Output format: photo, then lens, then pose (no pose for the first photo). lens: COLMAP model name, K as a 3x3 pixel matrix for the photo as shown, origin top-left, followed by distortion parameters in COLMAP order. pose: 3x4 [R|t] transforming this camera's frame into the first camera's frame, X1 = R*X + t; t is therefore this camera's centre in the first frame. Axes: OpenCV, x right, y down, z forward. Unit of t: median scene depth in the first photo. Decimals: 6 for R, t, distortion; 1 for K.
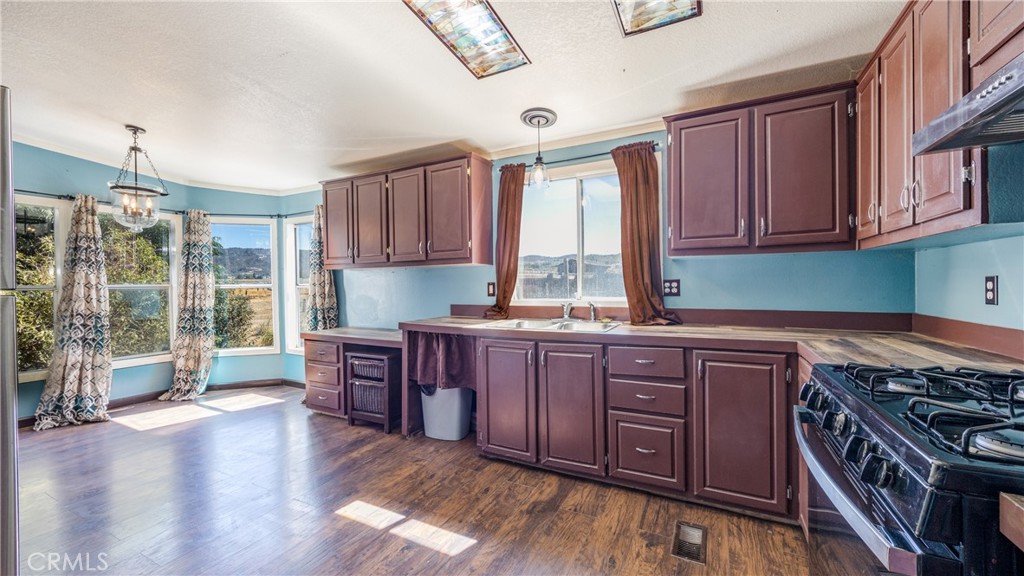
lens RADIAL K [[393.6, 0, 514.3], [0, 393.6, 287.1], [0, 0, 1]] dist [0.001674, -0.000202]
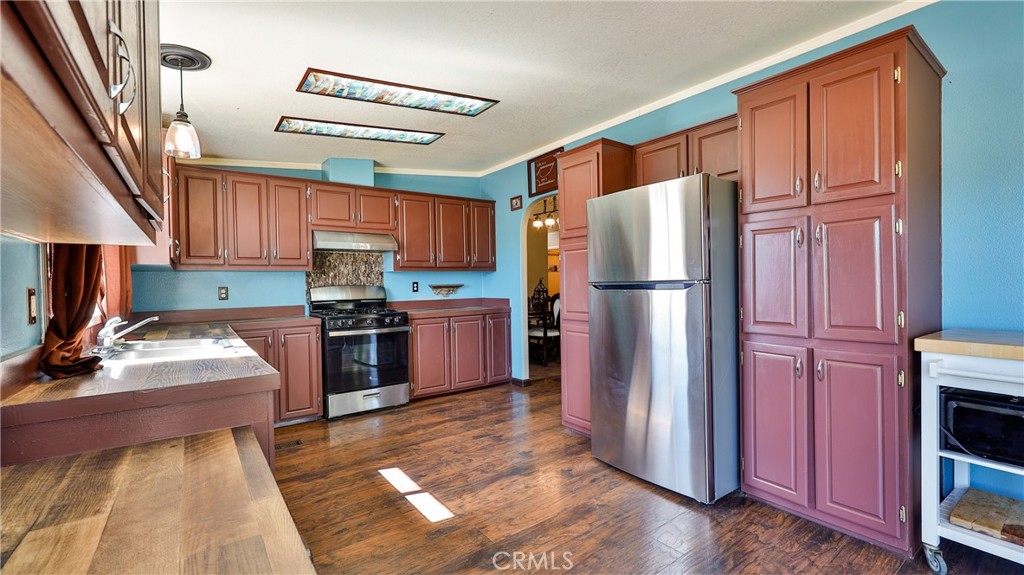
lens RADIAL K [[432.2, 0, 509.5], [0, 432.2, 288.0], [0, 0, 1]] dist [-0.000286, -0.000007]
pose [[-0.897327, 0.010378, 0.441245, -1.064884], [0.015191, 0.999857, 0.007377, -0.013812], [-0.441105, 0.013323, -0.897356, 1.915991]]
